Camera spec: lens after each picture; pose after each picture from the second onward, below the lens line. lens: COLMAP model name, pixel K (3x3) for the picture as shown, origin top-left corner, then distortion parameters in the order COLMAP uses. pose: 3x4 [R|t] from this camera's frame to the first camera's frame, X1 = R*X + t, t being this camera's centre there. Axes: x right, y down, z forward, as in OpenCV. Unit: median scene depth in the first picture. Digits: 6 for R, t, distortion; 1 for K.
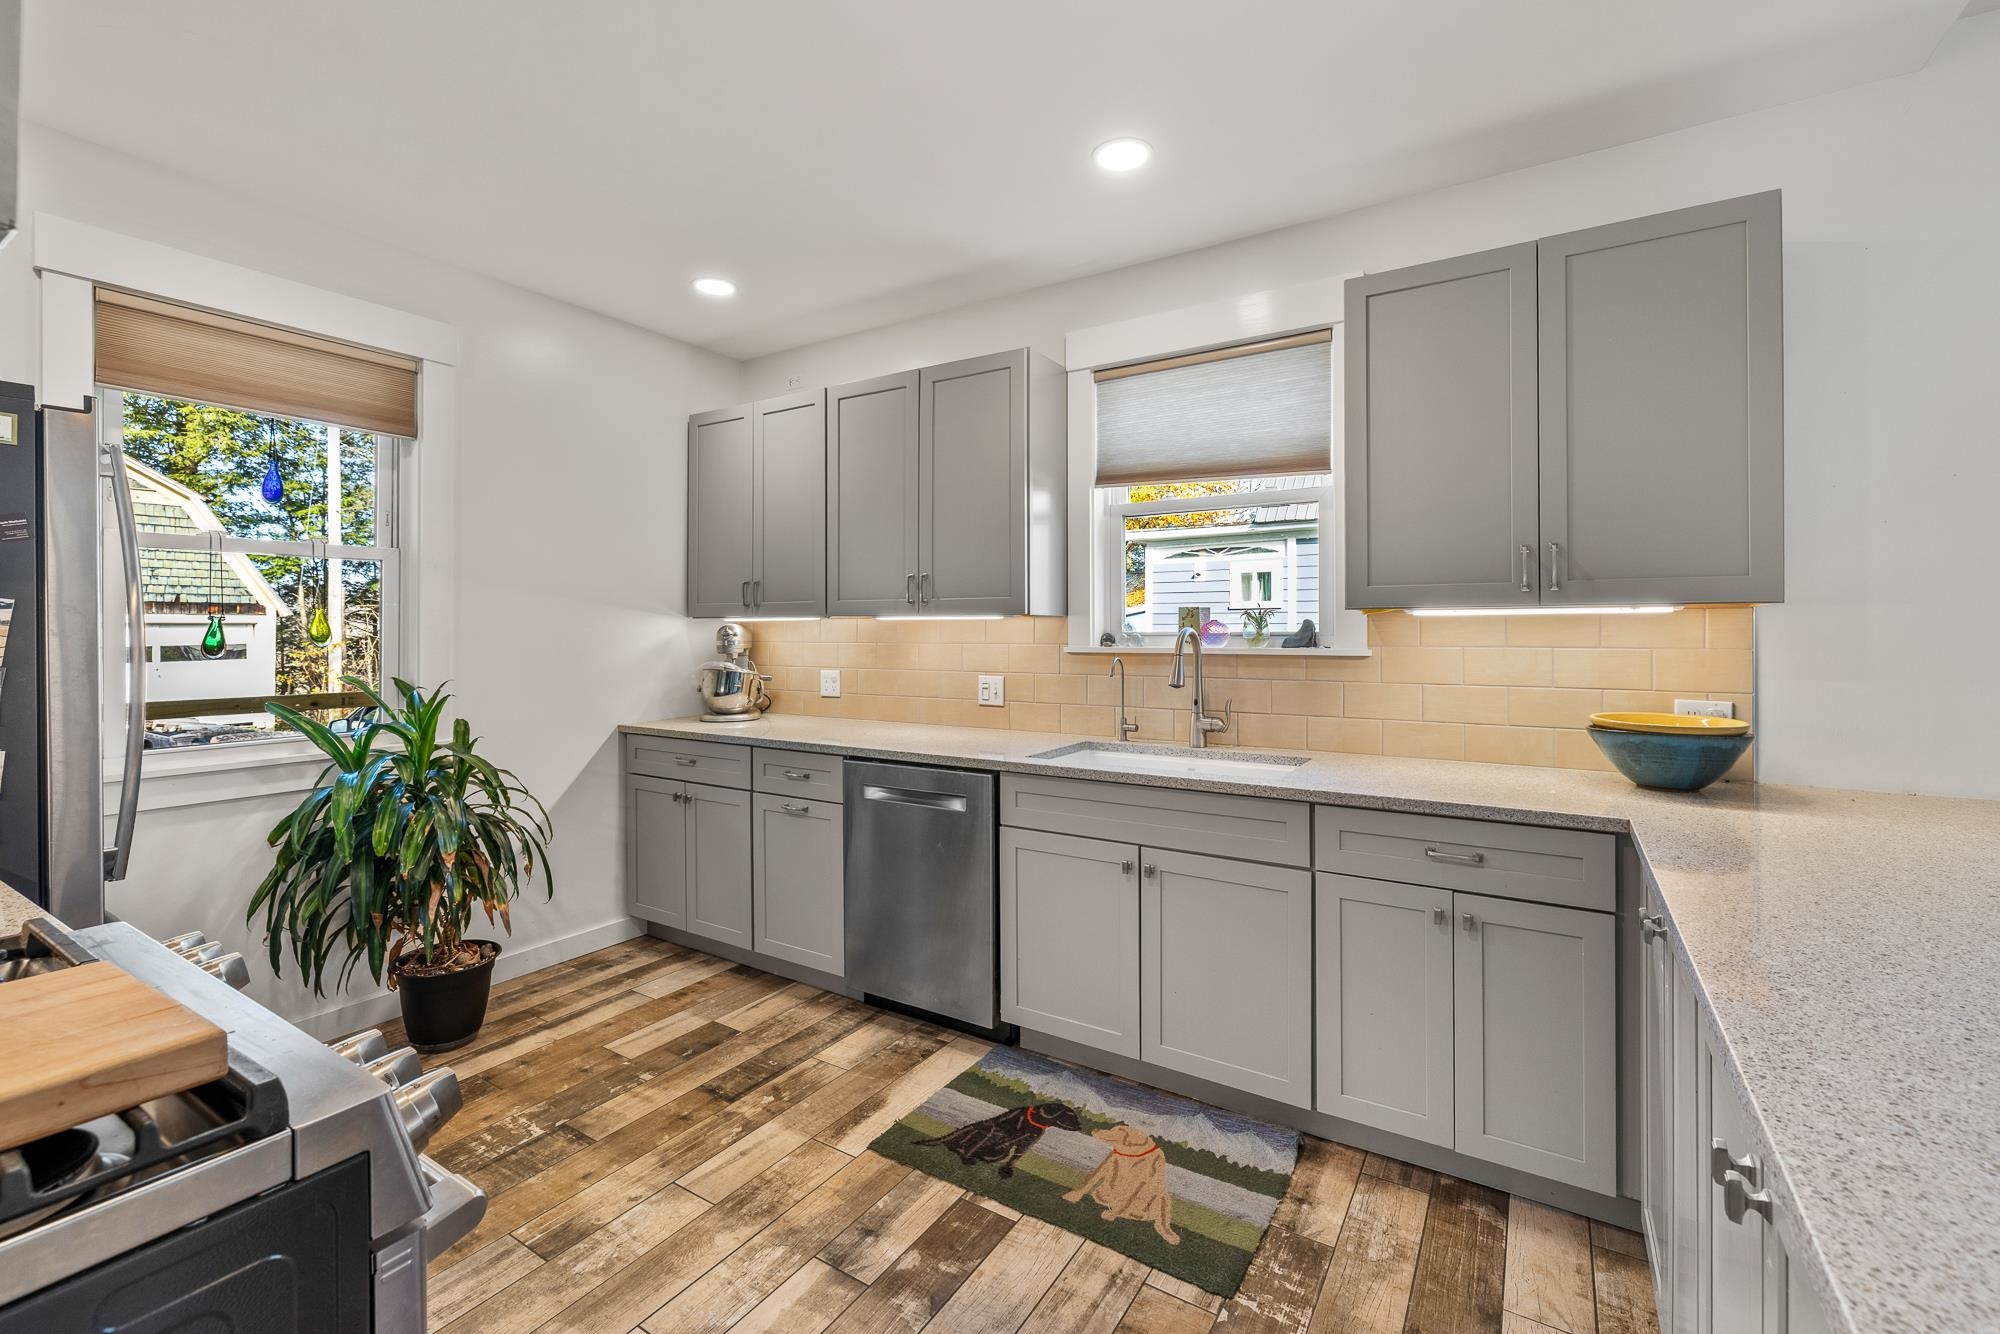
lens RADIAL K [[862.3, 0, 1011.3], [0, 862.3, 625.5], [0, 0, 1]] dist [-0.004214, -0.000189]
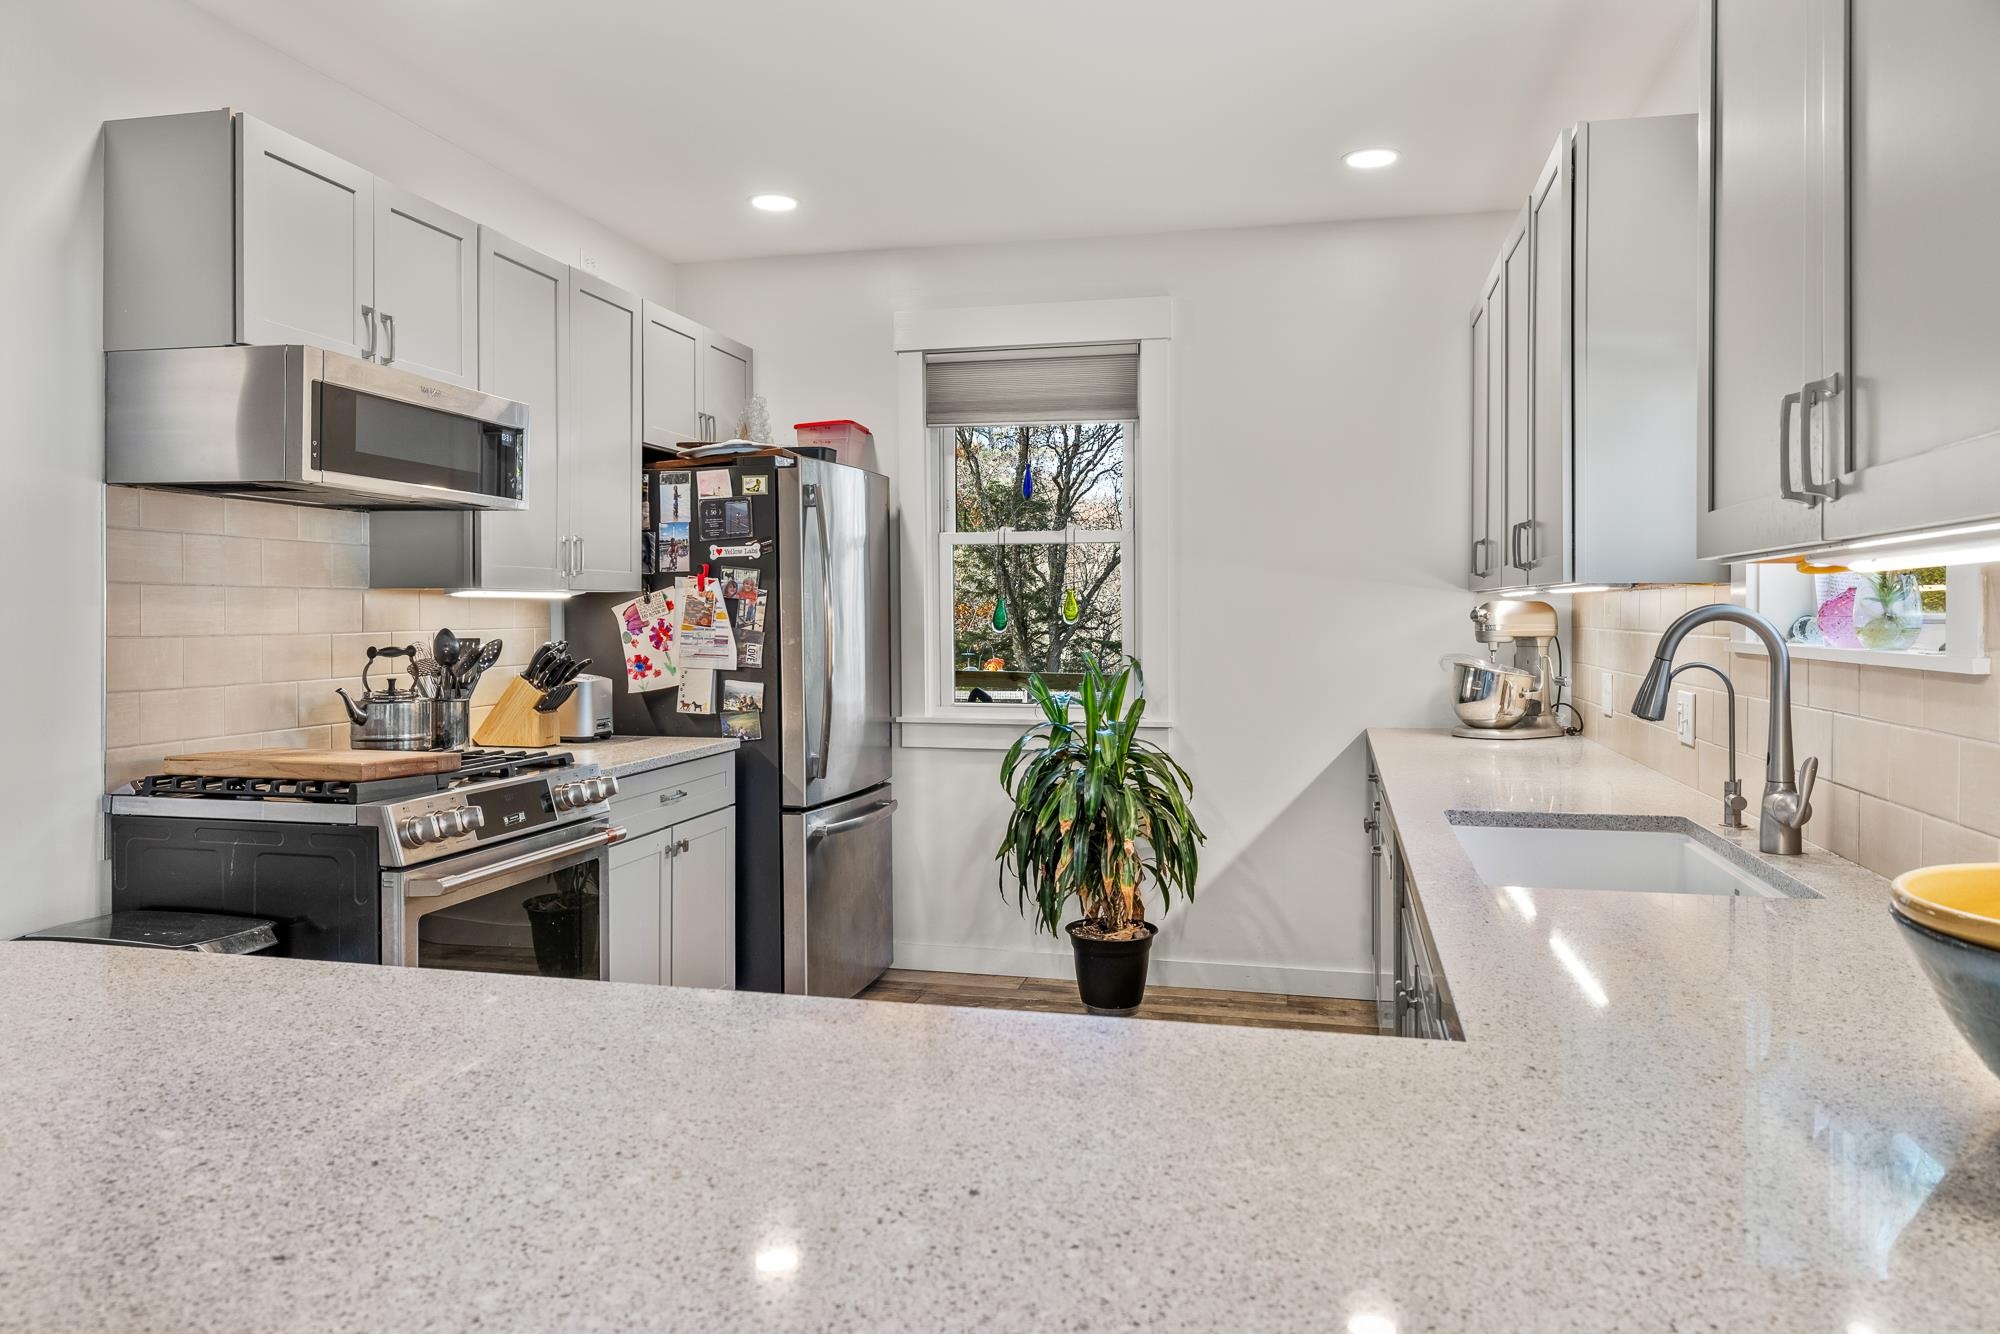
lens RADIAL K [[1366.4, 0, 988.4], [0, 1366.4, 615.0], [0, 0, 1]] dist [-0.011504, 0.000198]
pose [[0.304662, 0.007878, -0.952428, 0.863700], [0.003450, 0.999950, 0.009375, -0.003607], [0.952454, -0.006142, 0.304619, 0.373550]]
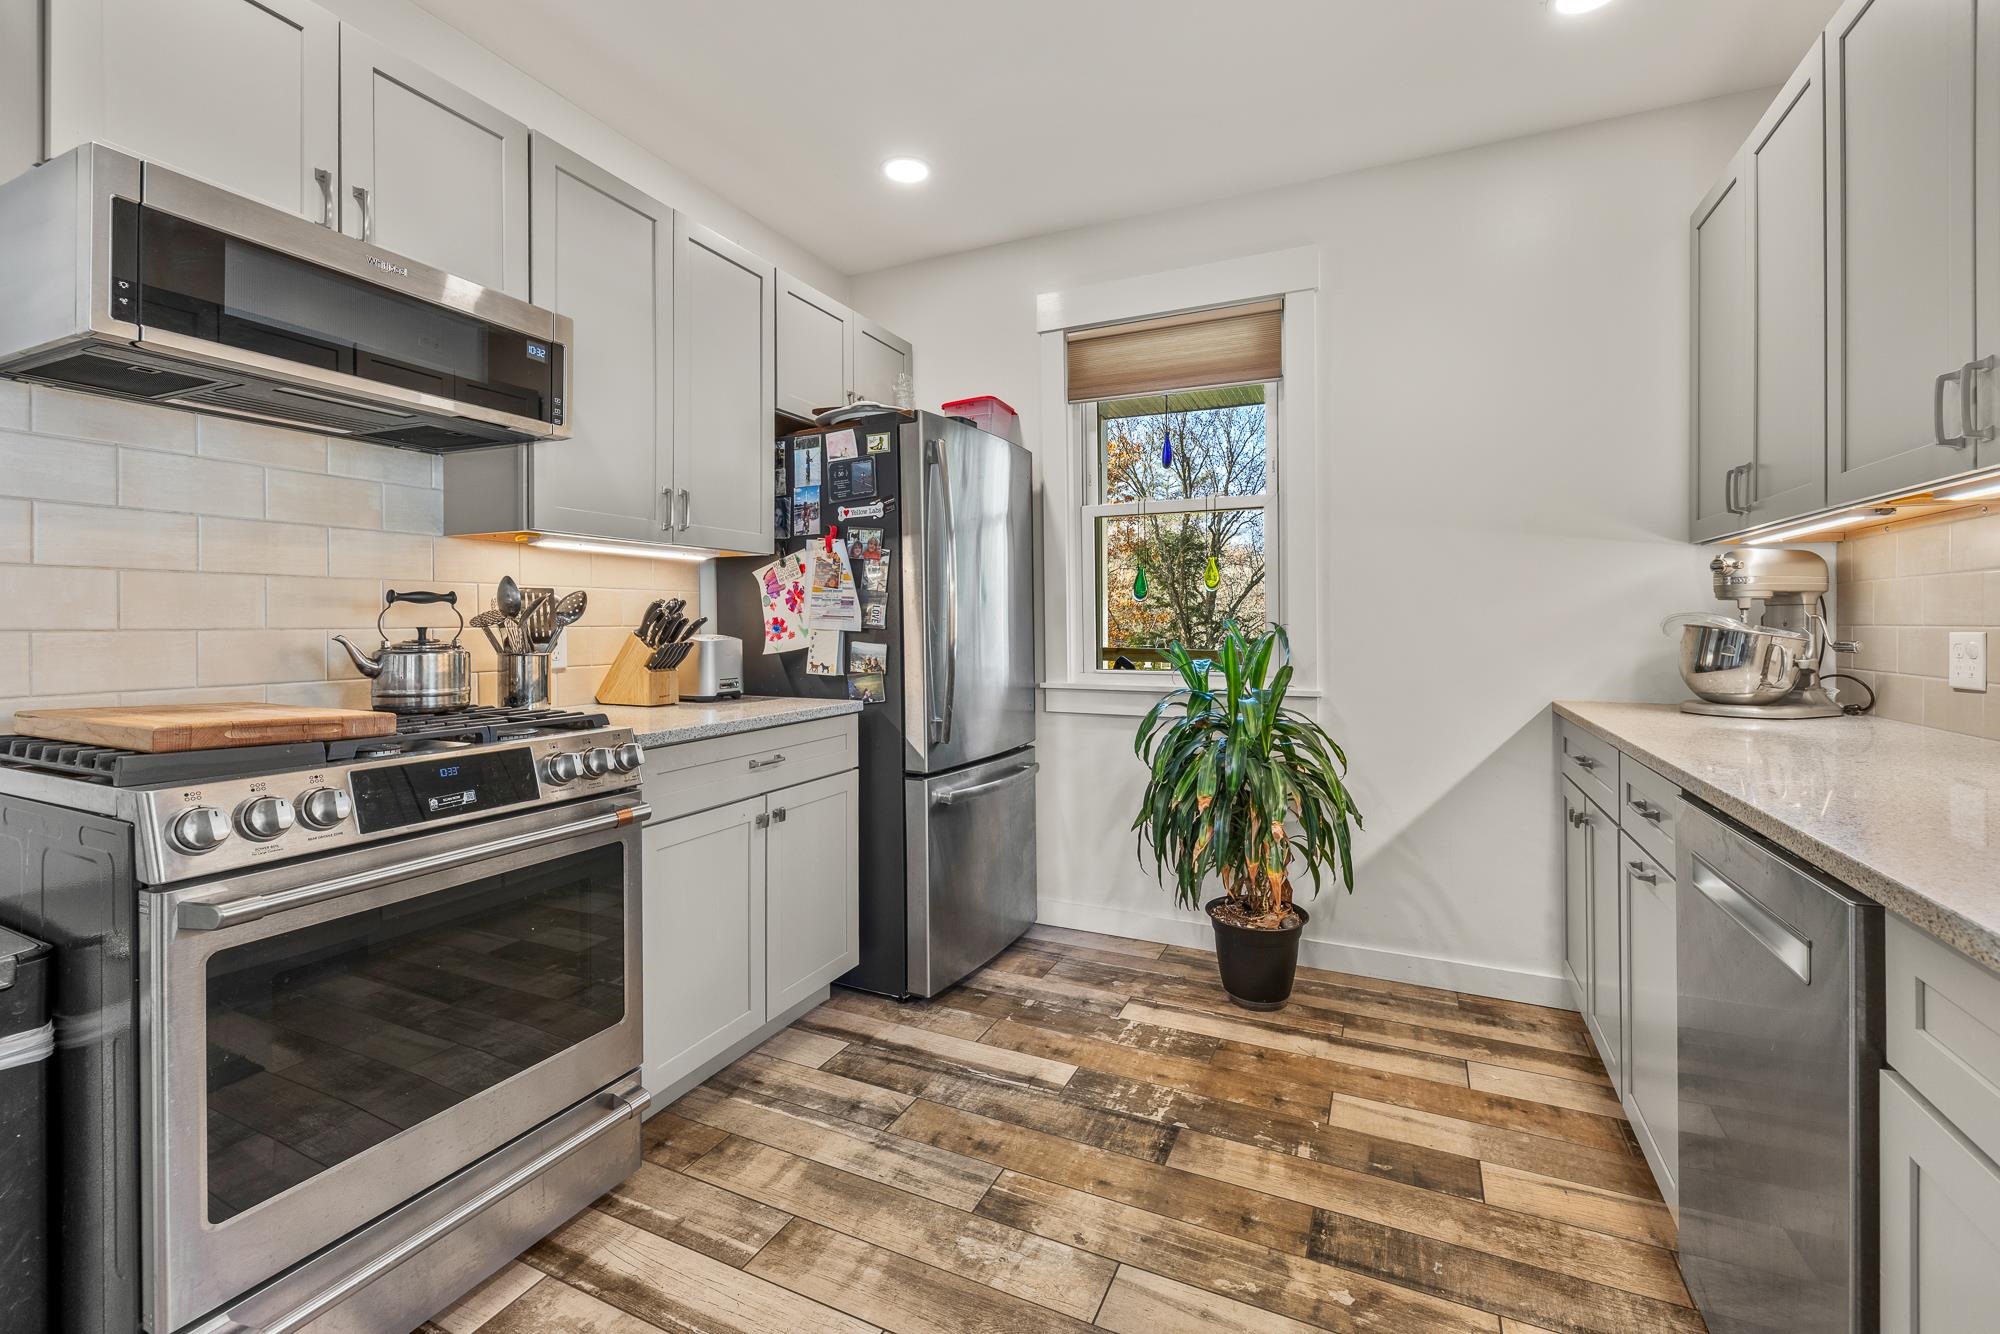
lens RADIAL K [[862.3, 0, 992.0], [0, 862.3, 616.0], [0, 0, 1]] dist [-0.004214, -0.000189]
pose [[0.108894, -0.001247, -0.994053, 0.268833], [0.005691, 0.999984, -0.000631, 0.057563], [0.994037, -0.005589, 0.108899, 0.617697]]
